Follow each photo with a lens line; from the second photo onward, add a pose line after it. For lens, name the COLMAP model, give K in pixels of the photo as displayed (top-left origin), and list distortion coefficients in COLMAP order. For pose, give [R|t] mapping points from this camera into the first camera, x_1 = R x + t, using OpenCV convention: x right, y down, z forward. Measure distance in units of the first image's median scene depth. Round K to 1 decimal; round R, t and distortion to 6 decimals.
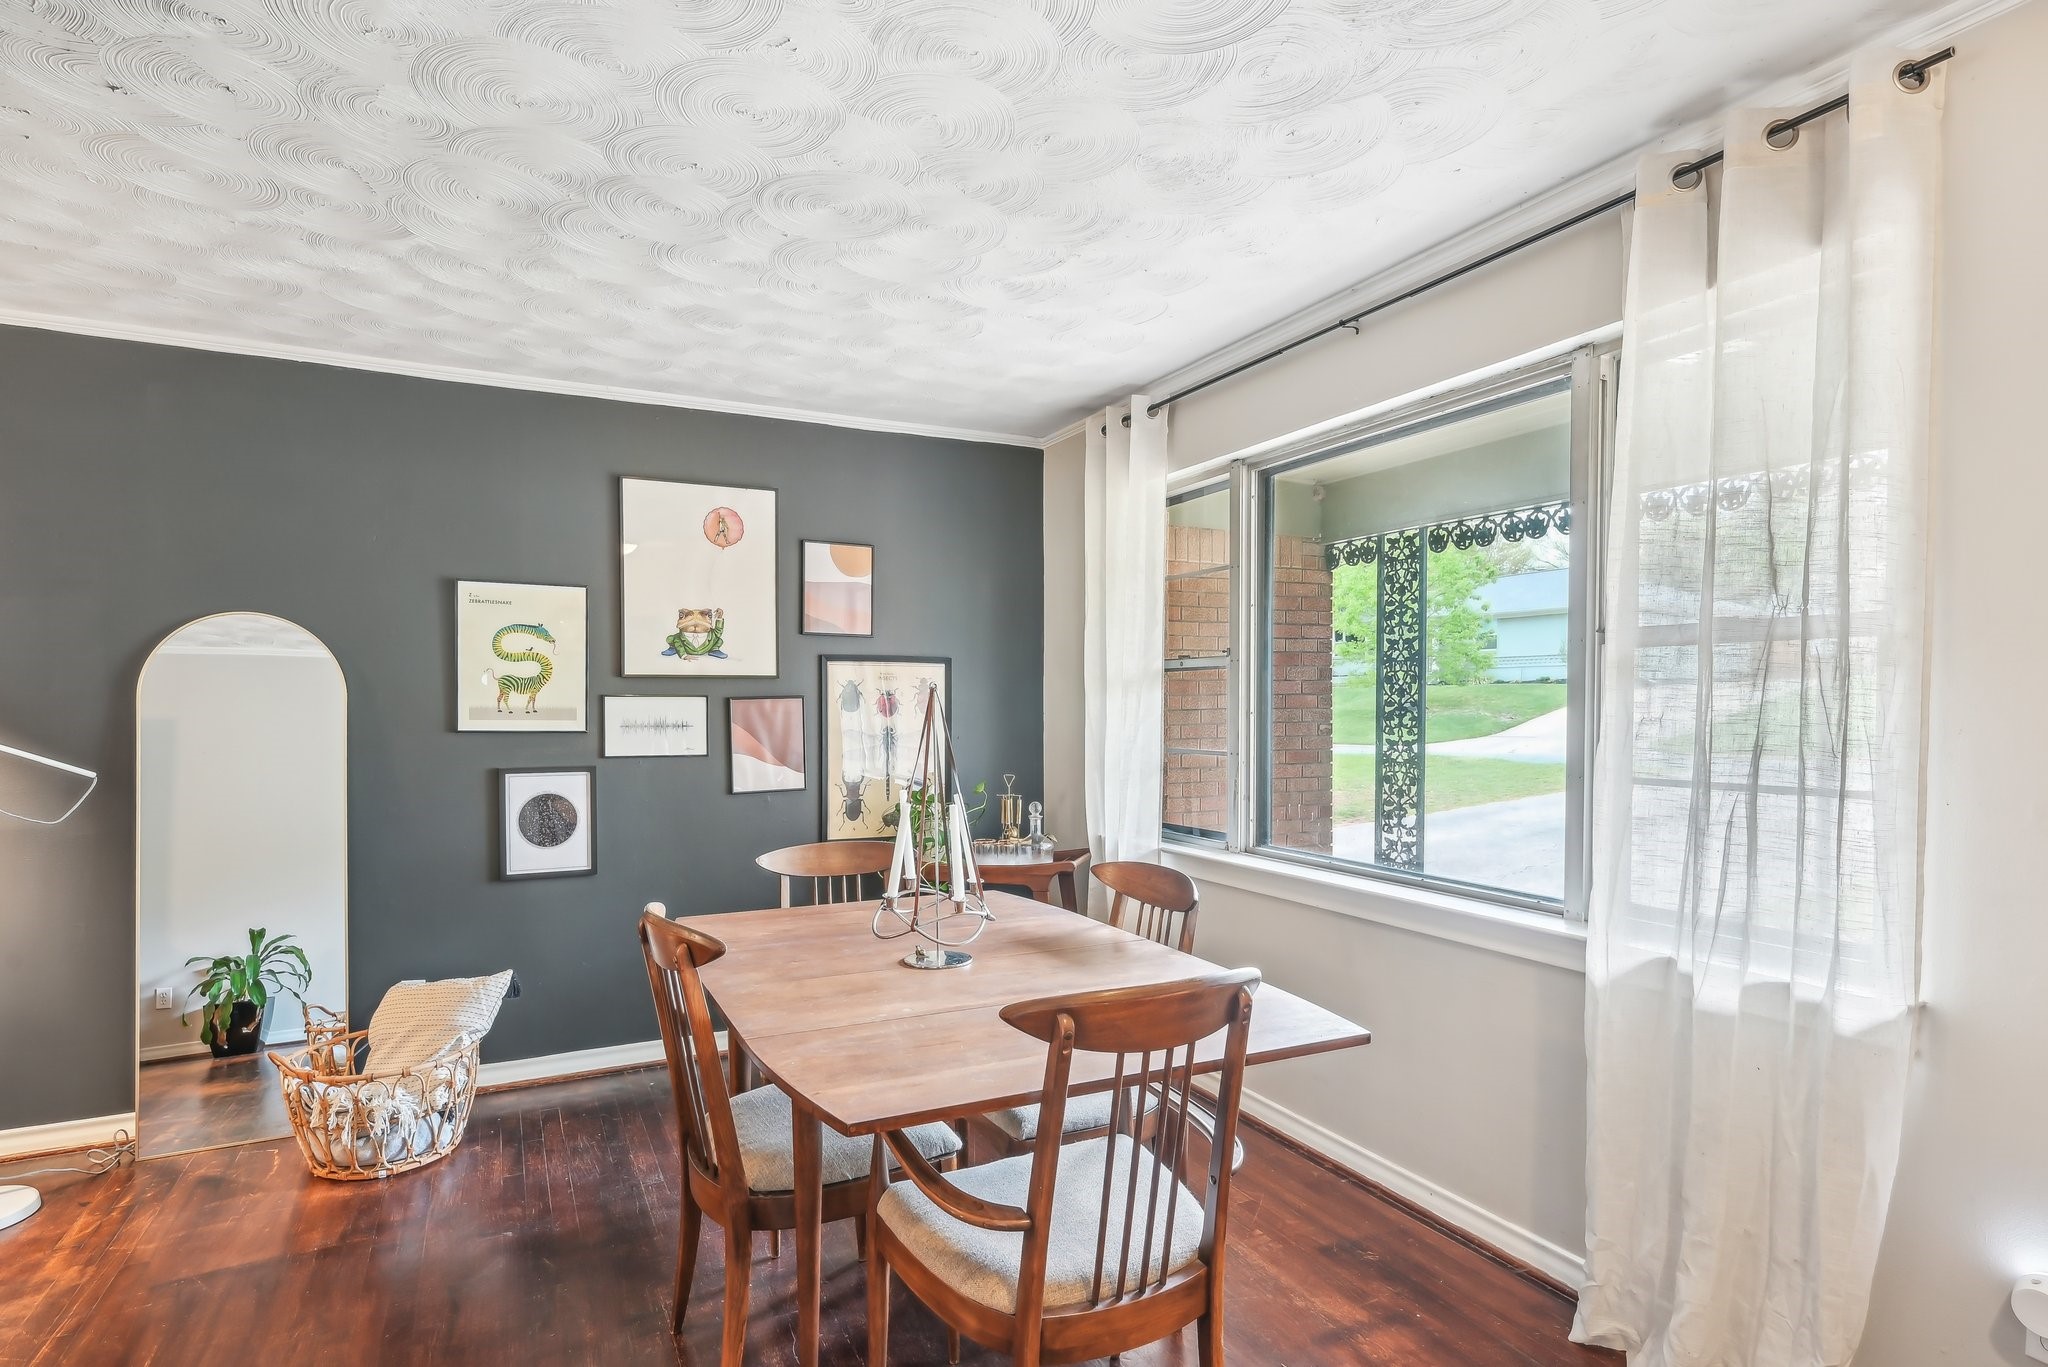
lens RADIAL K [[1050.3, 0, 1022.0], [0, 1050.3, 731.7], [0, 0, 1]] dist [-0.001033, -0.000486]
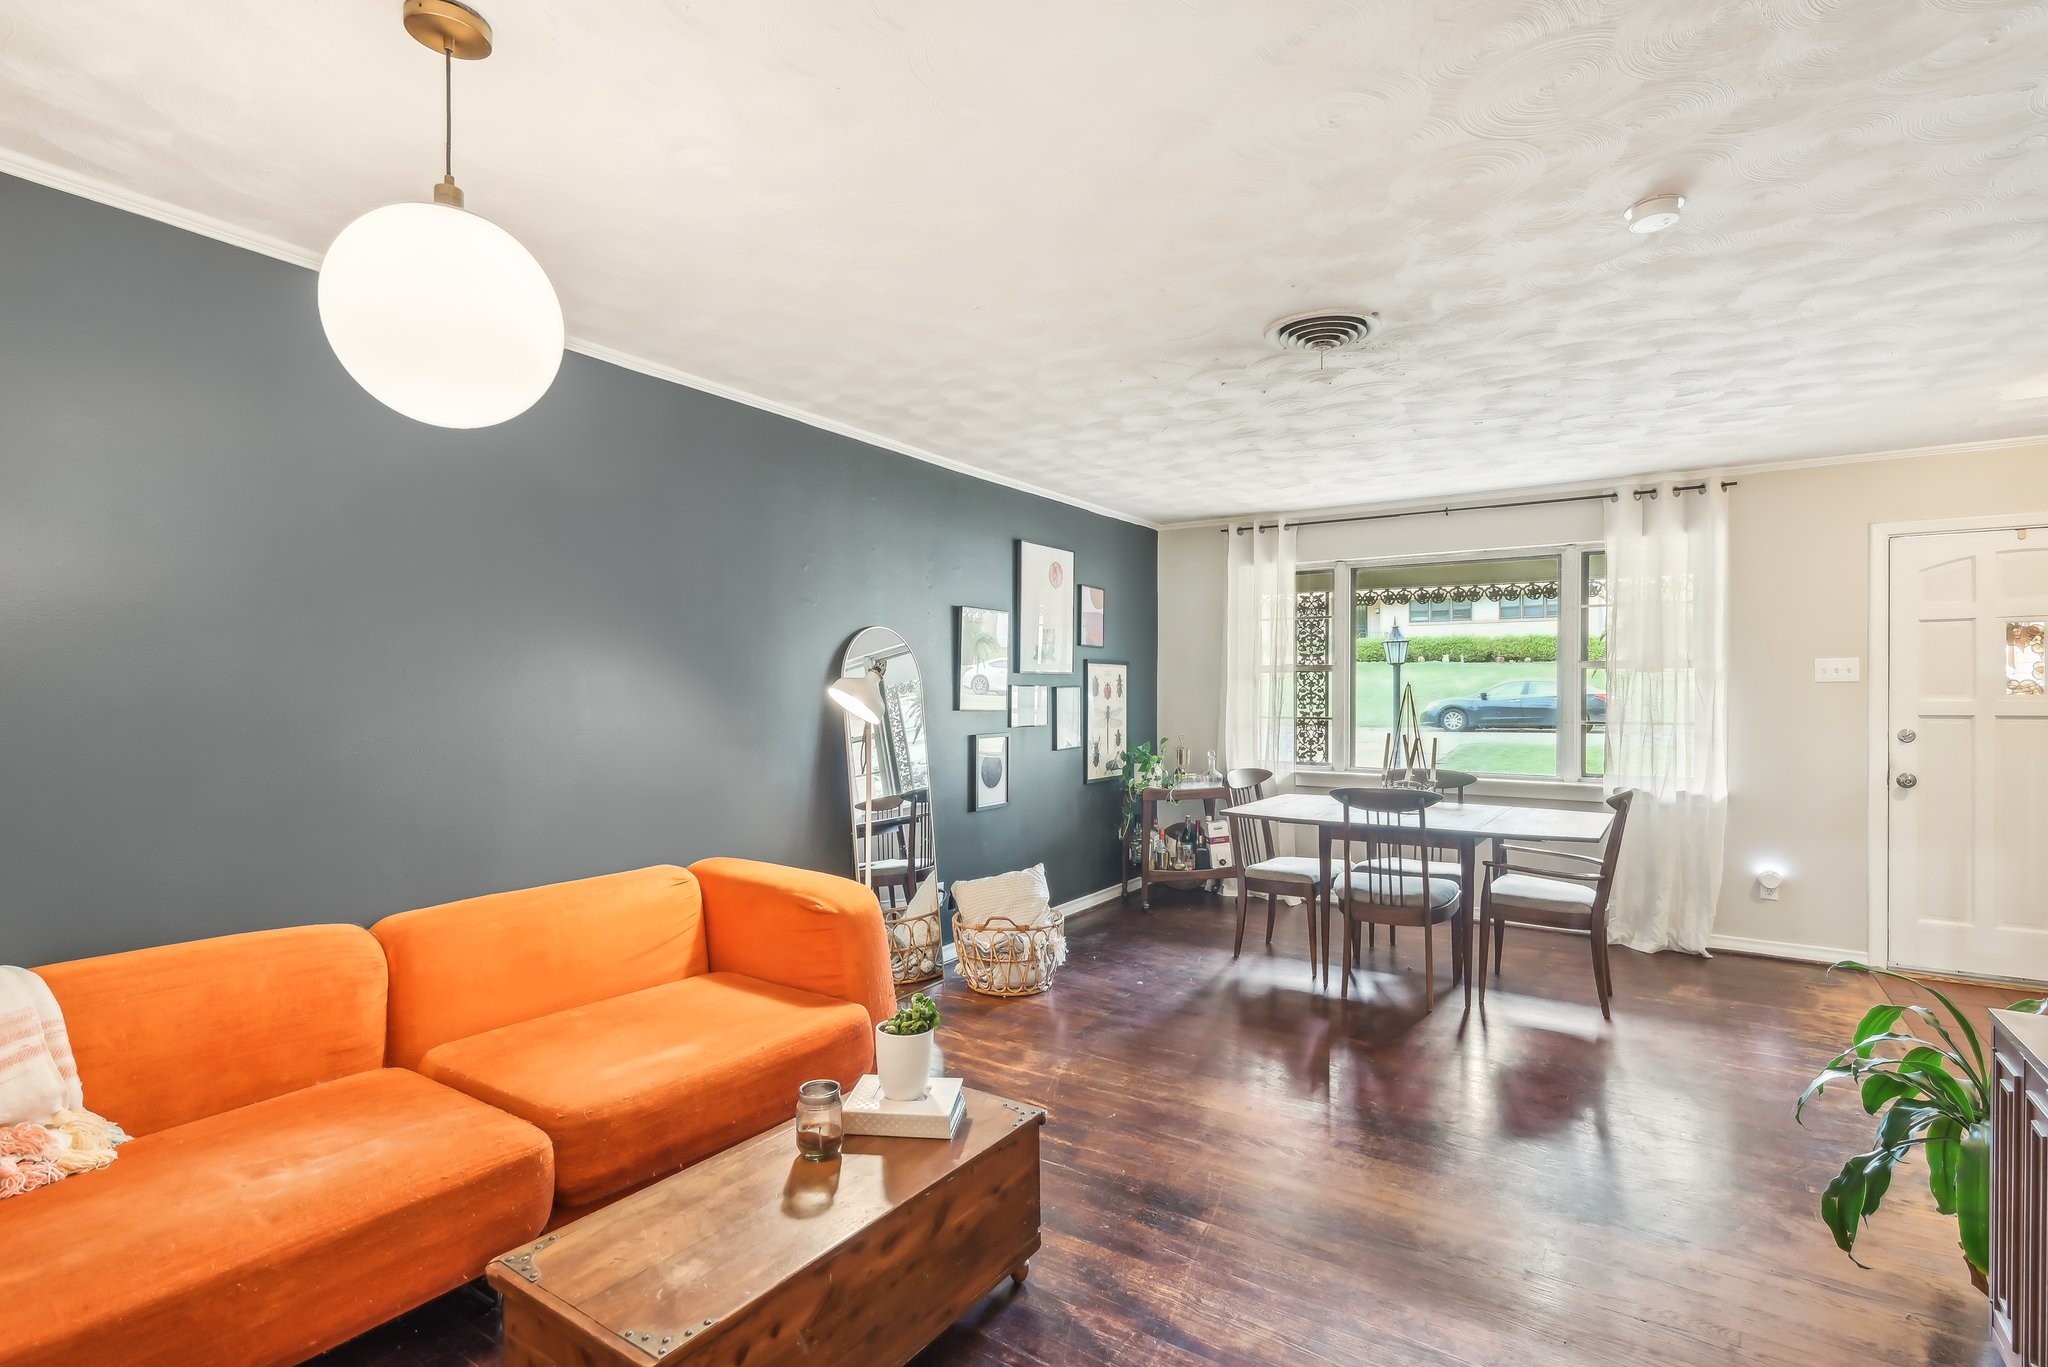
lens RADIAL K [[986.6, 0, 1023.3], [0, 986.6, 699.7], [0, 0, 1]] dist [0.002316, -0.001585]
pose [[0.867962, -0.004574, 0.496609, -1.034535], [0.012785, 0.999832, -0.013137, 0.003674], [-0.496466, 0.017751, 0.867875, -0.208187]]
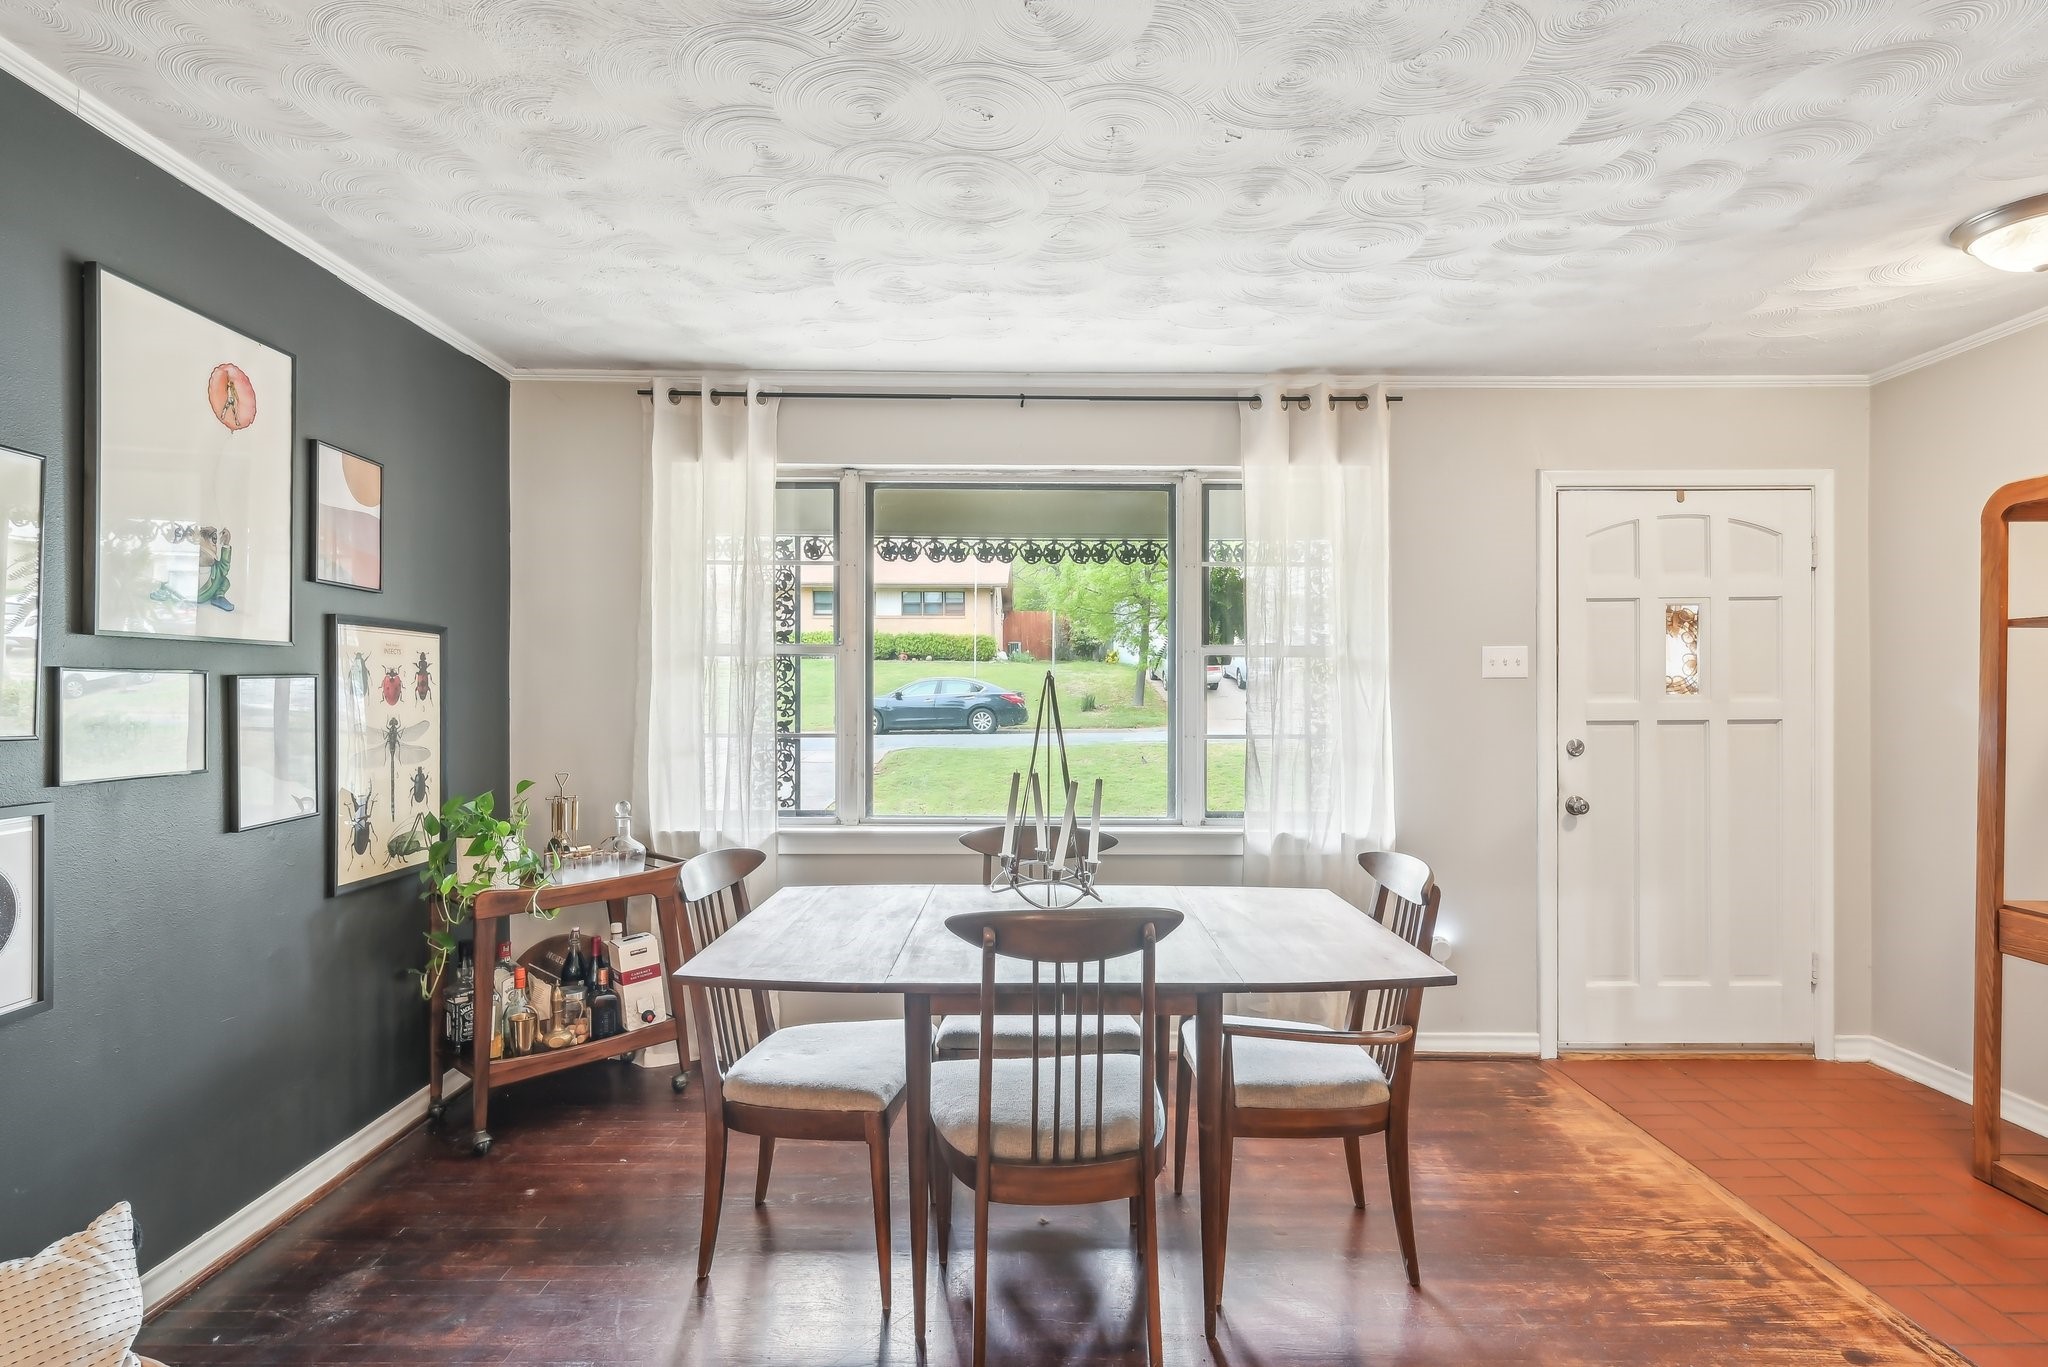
lens RADIAL K [[1041.6, 0, 1017.6], [0, 1041.6, 695.6], [0, 0, 1]] dist [0.003147, -0.000082]
pose [[0.444049, -0.003149, 0.895997, -0.627965], [0.020433, 0.999769, -0.006613, -0.007509], [-0.895770, 0.021245, 0.444011, 0.324592]]
